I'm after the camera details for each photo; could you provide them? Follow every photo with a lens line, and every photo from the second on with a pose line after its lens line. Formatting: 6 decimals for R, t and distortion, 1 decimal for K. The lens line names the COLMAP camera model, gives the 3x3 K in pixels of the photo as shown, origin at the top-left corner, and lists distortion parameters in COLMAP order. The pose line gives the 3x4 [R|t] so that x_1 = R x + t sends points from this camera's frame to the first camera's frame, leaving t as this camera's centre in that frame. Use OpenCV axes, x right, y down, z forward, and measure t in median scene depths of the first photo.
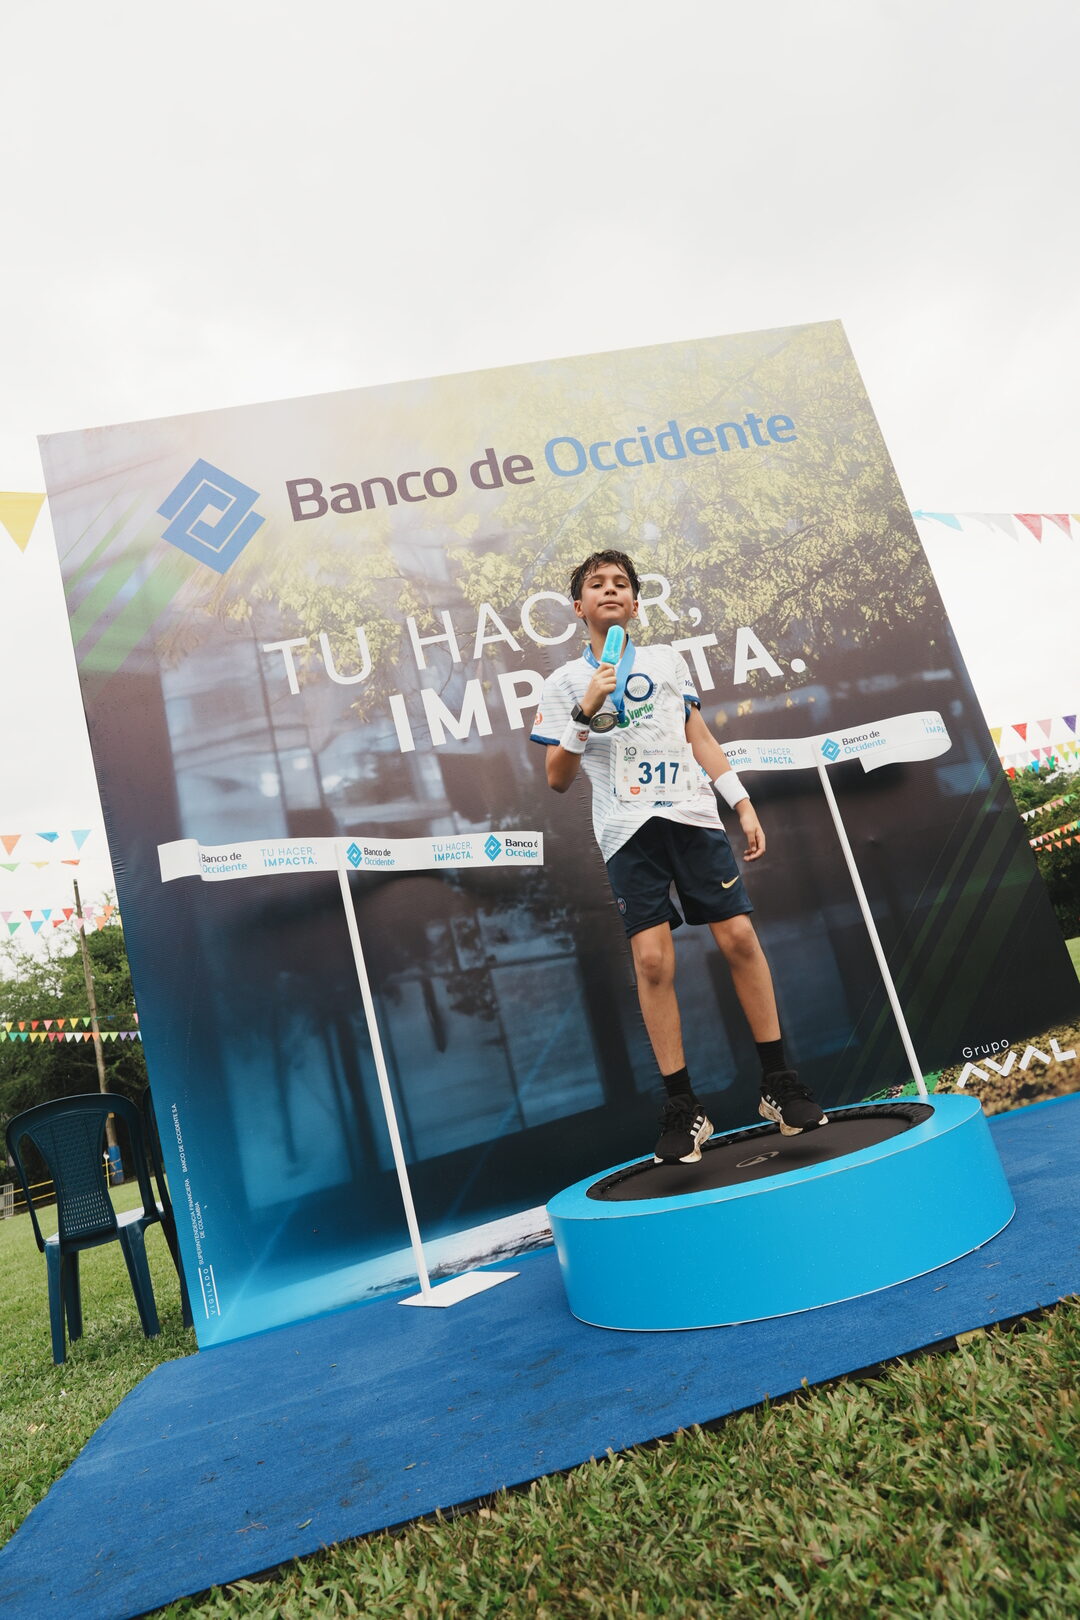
lens RADIAL K [[1072.0, 0, 532.0], [0, 1072.0, 808.6], [0, 0, 1]] dist [-0.040032, 0.052625]
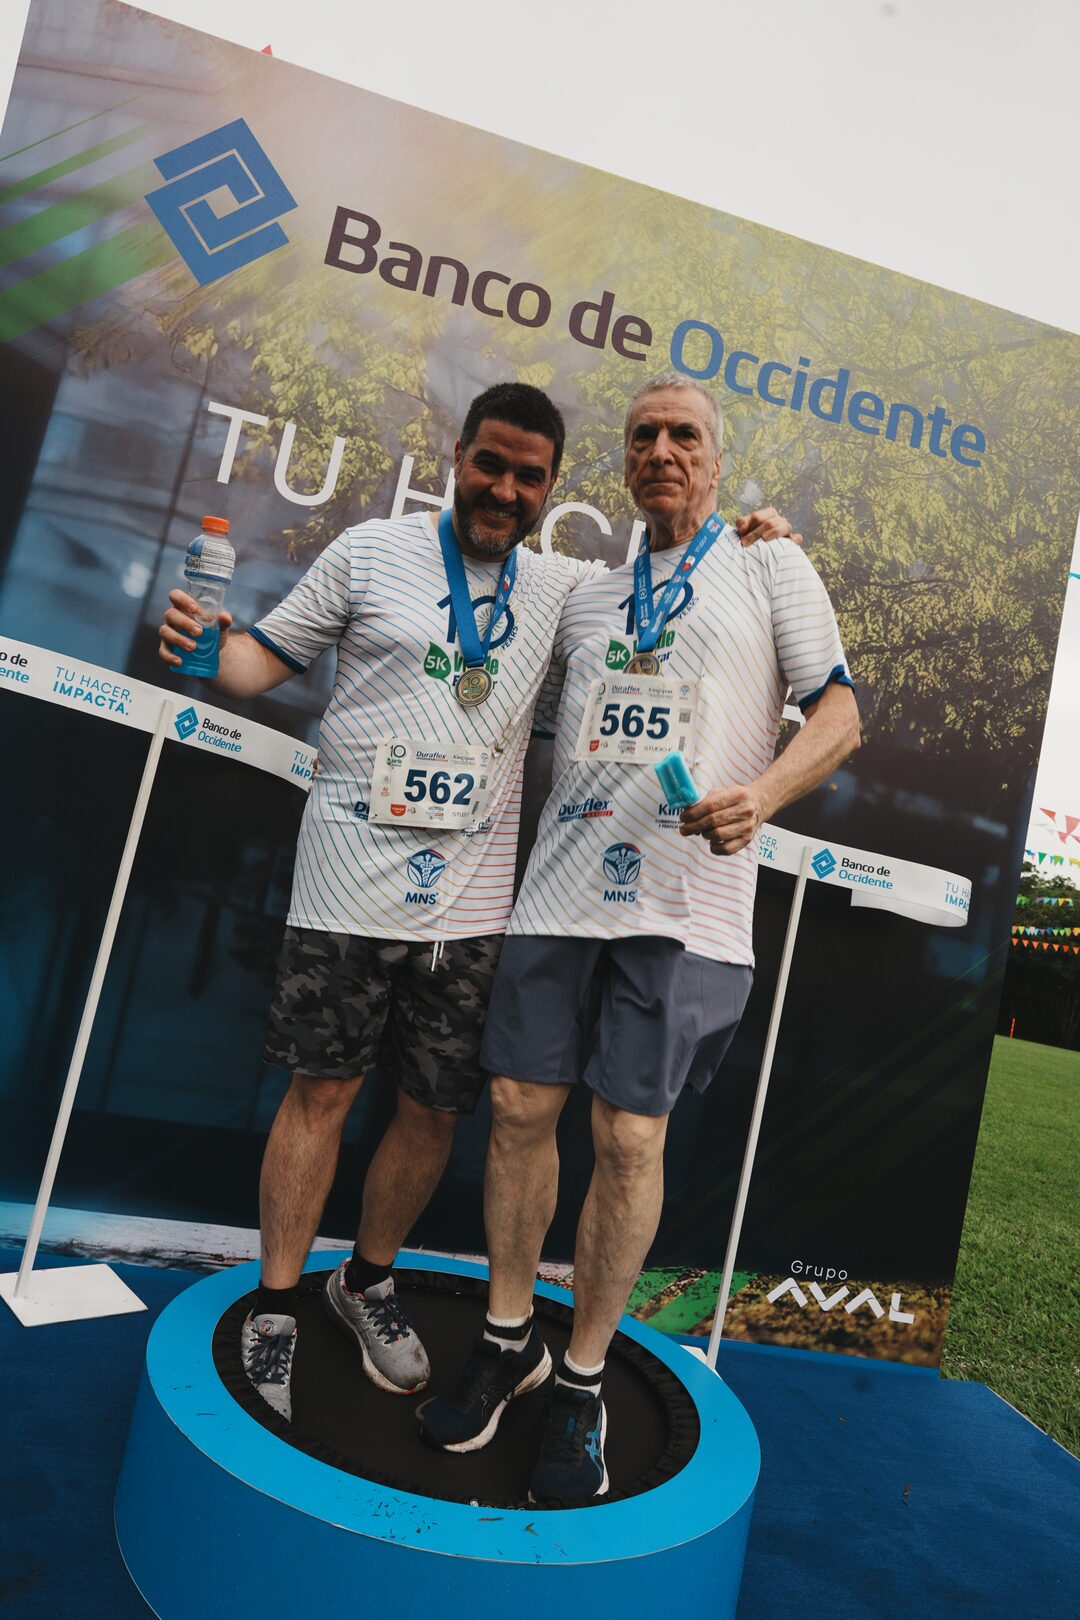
lens RADIAL K [[1072.0, 0, 539.7], [0, 1072.0, 806.5], [0, 0, 1]] dist [-0.040032, 0.052625]
pose [[0.897563, 0.438177, 0.048798, 0.038588], [-0.440817, 0.889942, 0.116979, -0.088100], [0.007830, -0.126507, 0.991935, 0.230279]]
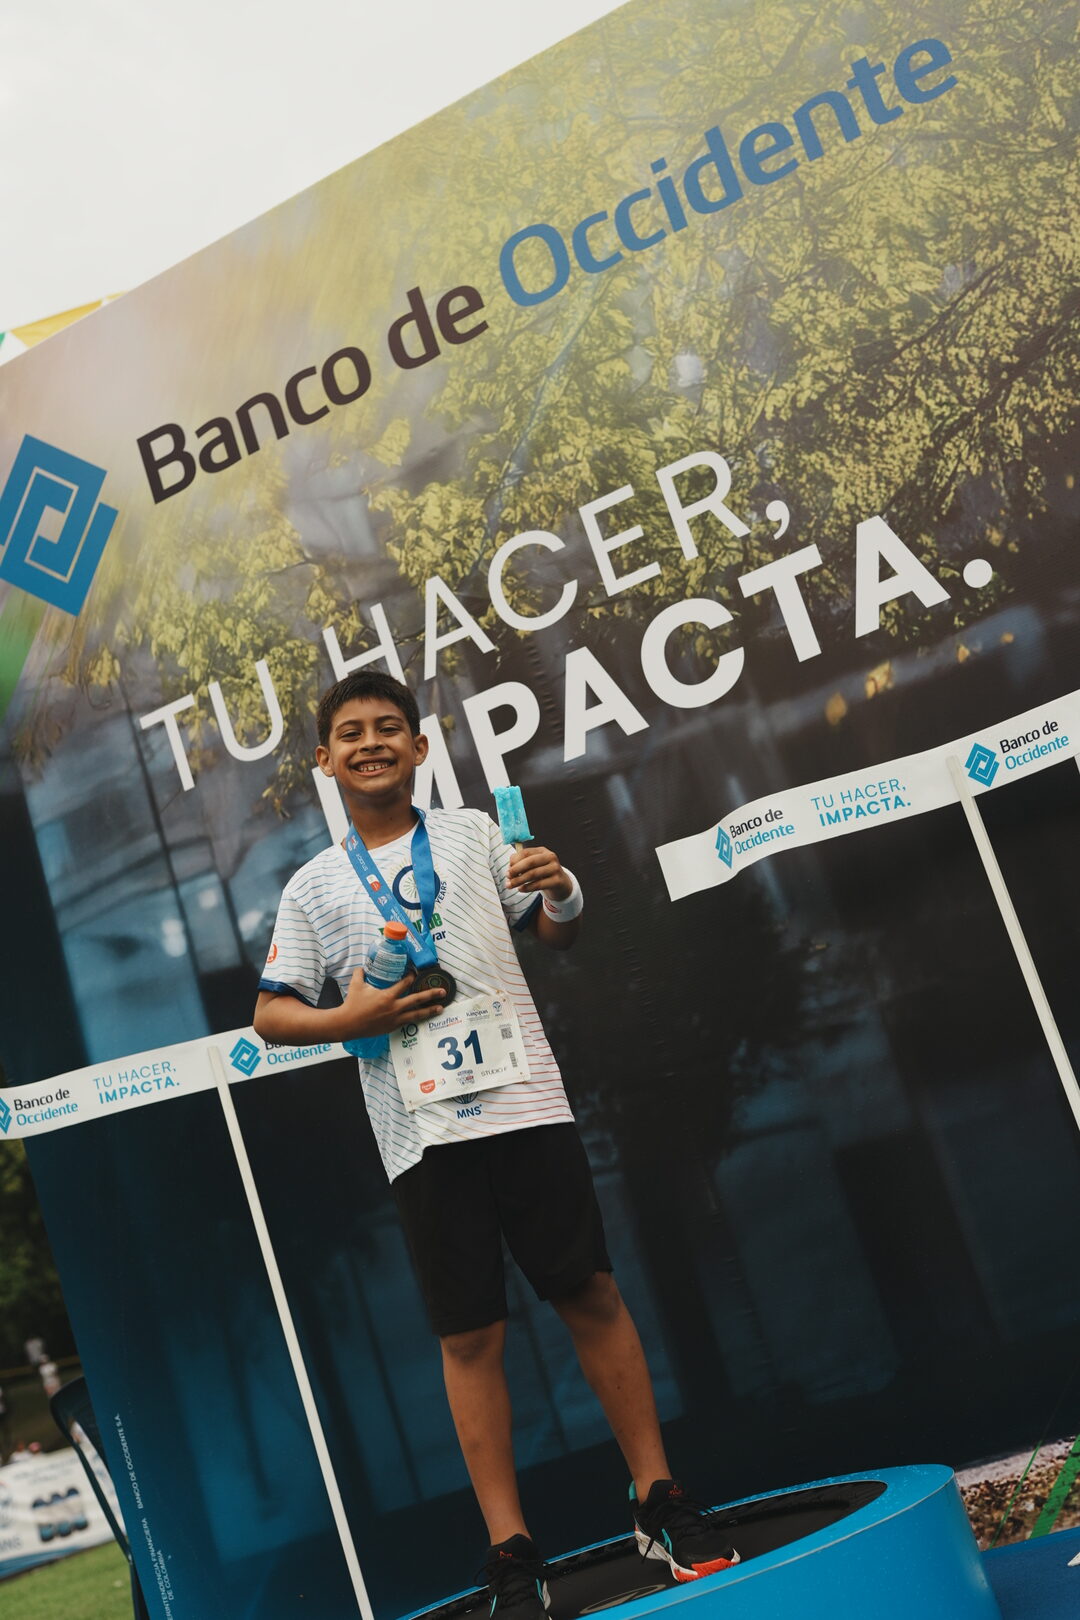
lens RADIAL K [[2266.5, 0, 525.8], [0, 2266.5, 808.8], [0, 0, 1]] dist [0.008116, 0.000000]
pose [[0.834604, -0.123308, -0.536872, 0.660002], [0.208727, 0.972738, 0.101064, -0.185434], [0.509774, -0.196408, 0.837588, -0.043158]]
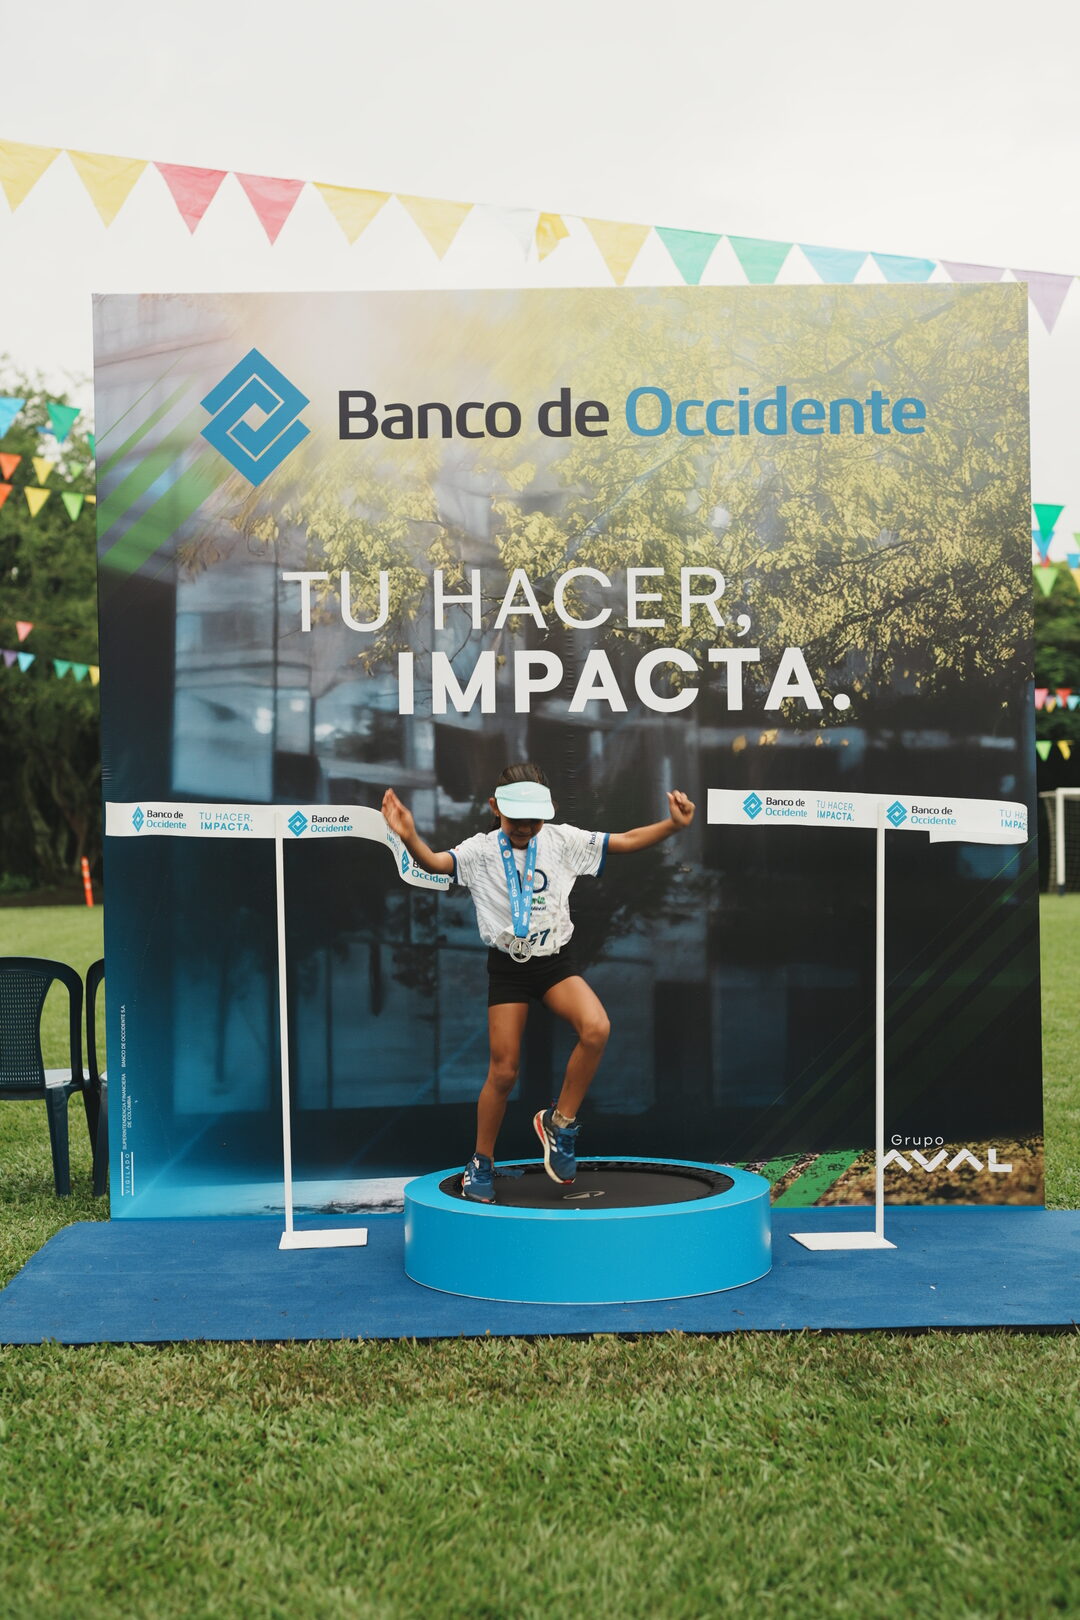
lens RADIAL K [[2266.5, 0, 515.8], [0, 2266.5, 805.6], [0, 0, 1]] dist [0.008116, 0.000000]
pose [[0.966515, 0.231324, -0.111073, 0.223055], [-0.199821, 0.950034, 0.239807, -0.474959], [0.160996, -0.209582, 0.964446, -0.965306]]
